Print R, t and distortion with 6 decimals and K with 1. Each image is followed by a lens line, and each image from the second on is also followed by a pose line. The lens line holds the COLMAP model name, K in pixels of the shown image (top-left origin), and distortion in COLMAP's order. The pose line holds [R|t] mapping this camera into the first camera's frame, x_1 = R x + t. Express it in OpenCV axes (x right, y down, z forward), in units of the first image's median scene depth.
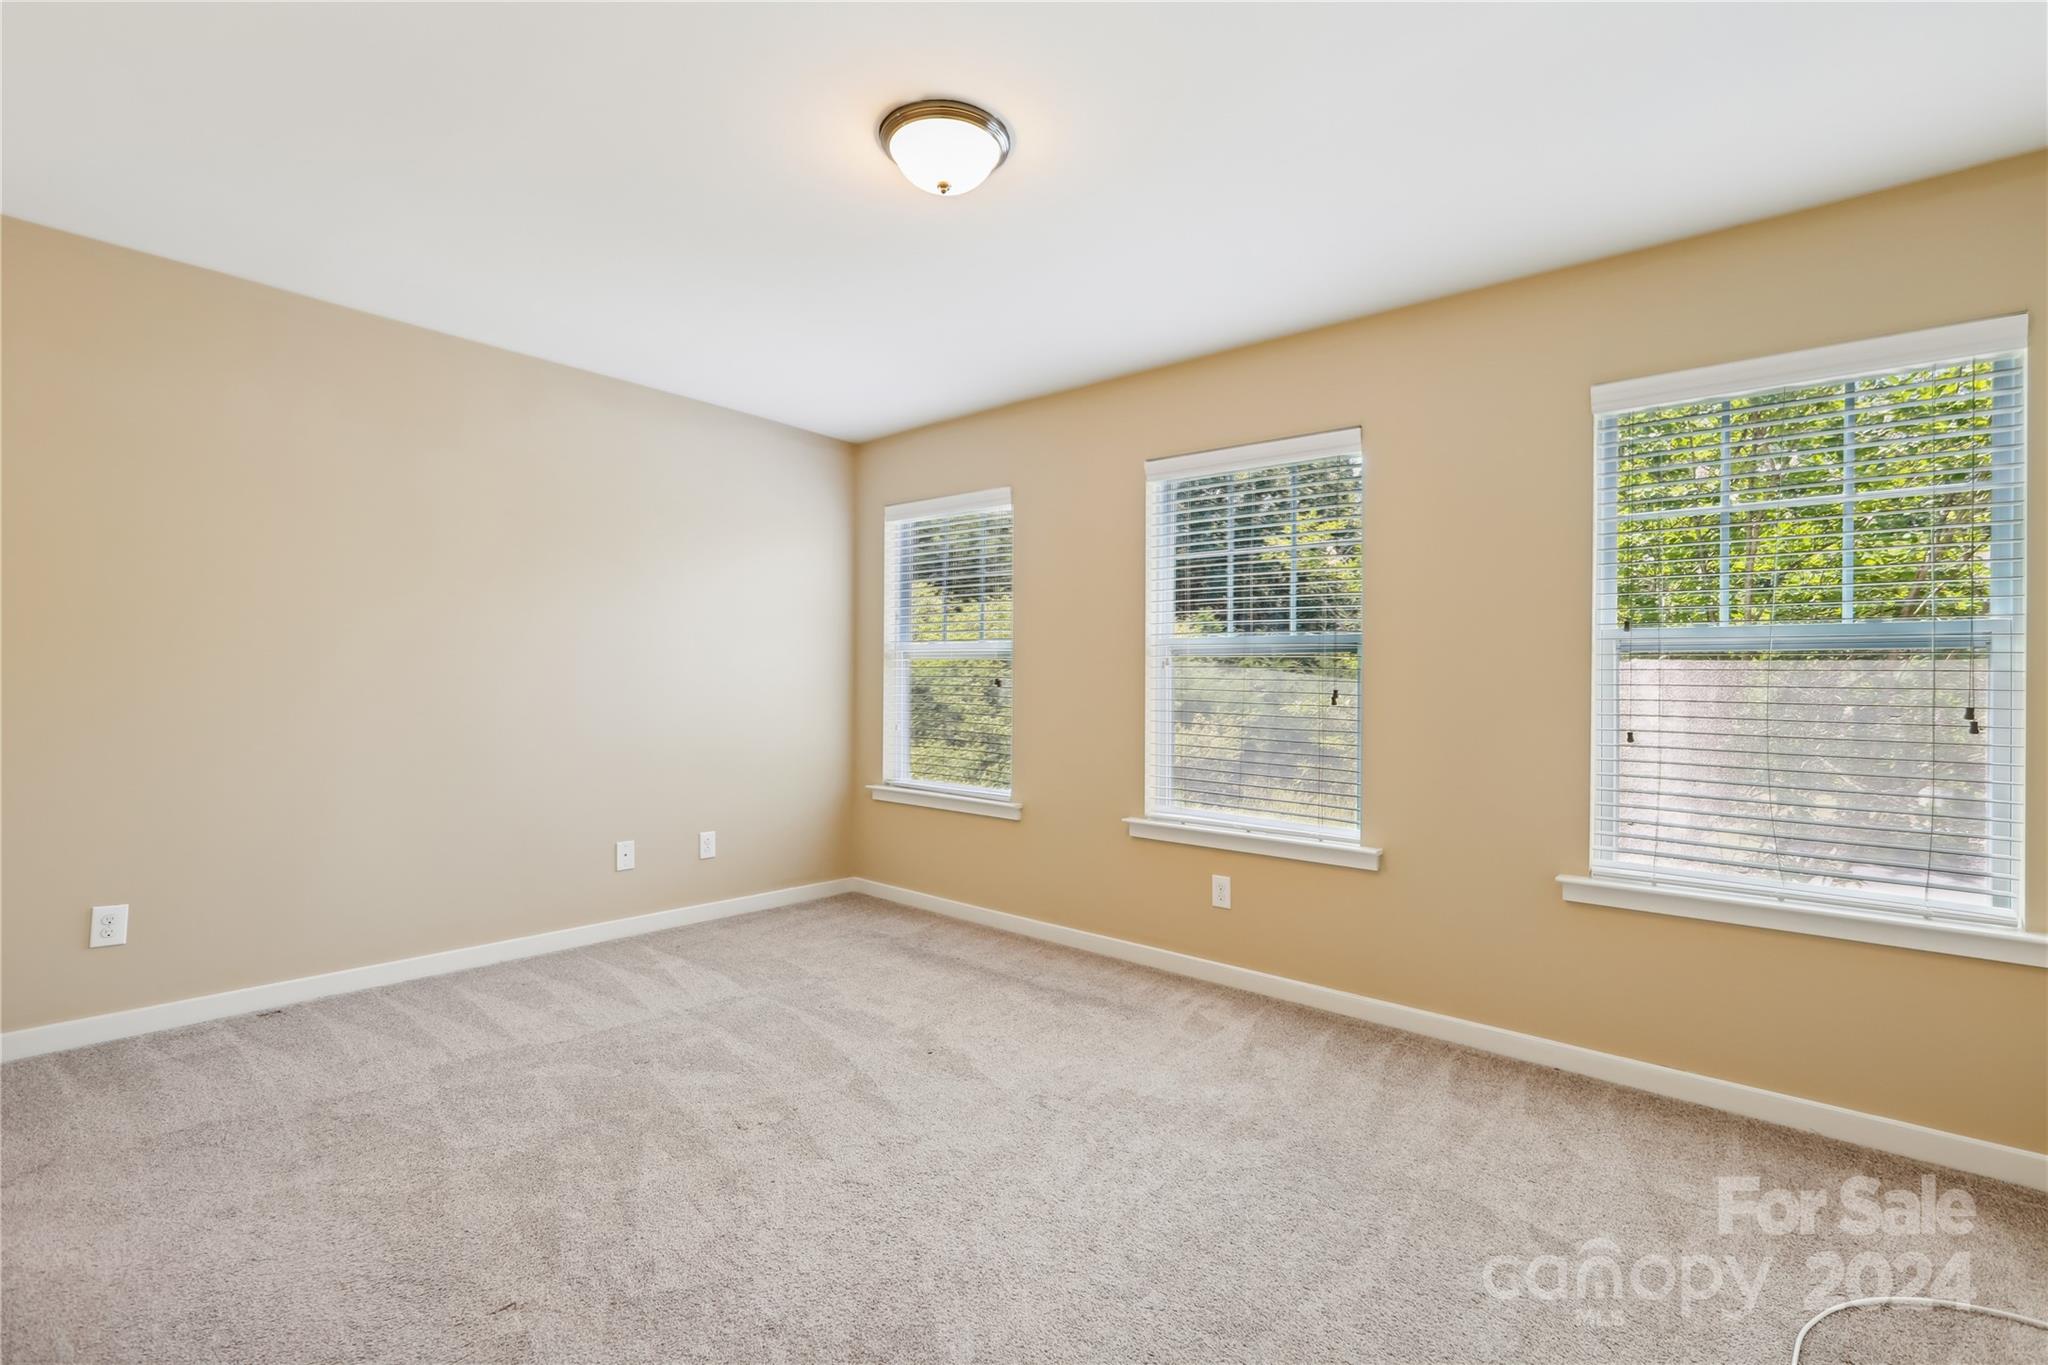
lens RADIAL K [[926.2, 0, 1021.5], [0, 926.2, 668.9], [0, 0, 1]] dist [-0.004492, 0.001695]
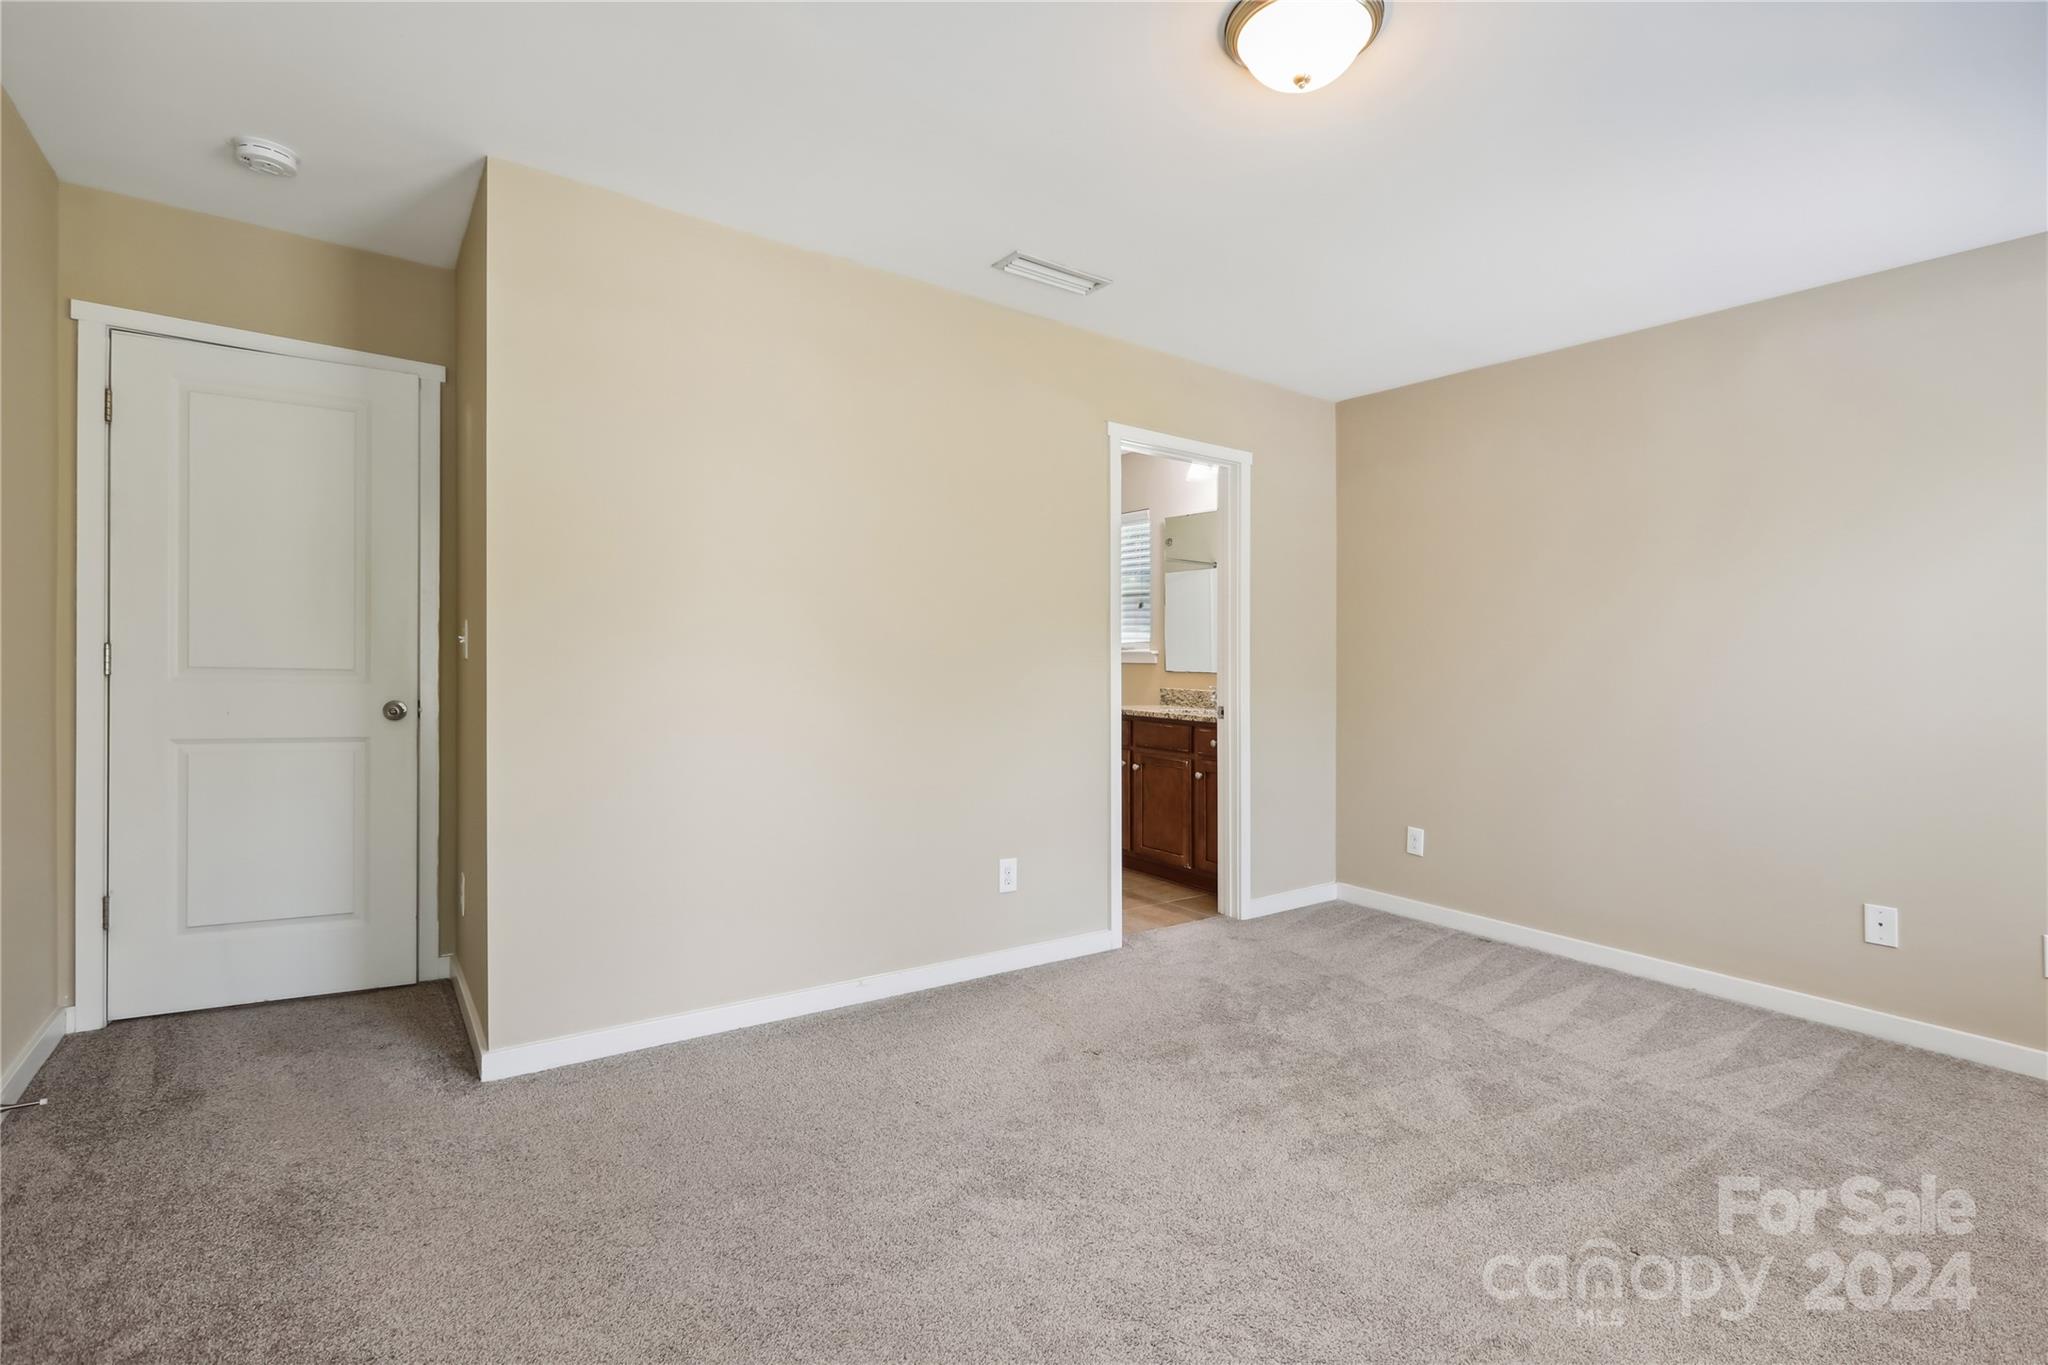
lens RADIAL K [[926.2, 0, 1022.9], [0, 926.2, 676.4], [0, 0, 1]] dist [-0.004492, 0.001695]
pose [[-0.215903, -0.001229, -0.976414, 0.601148], [-0.011855, 0.999929, 0.001363, 0.017553], [0.976343, 0.011870, -0.215903, 0.695145]]
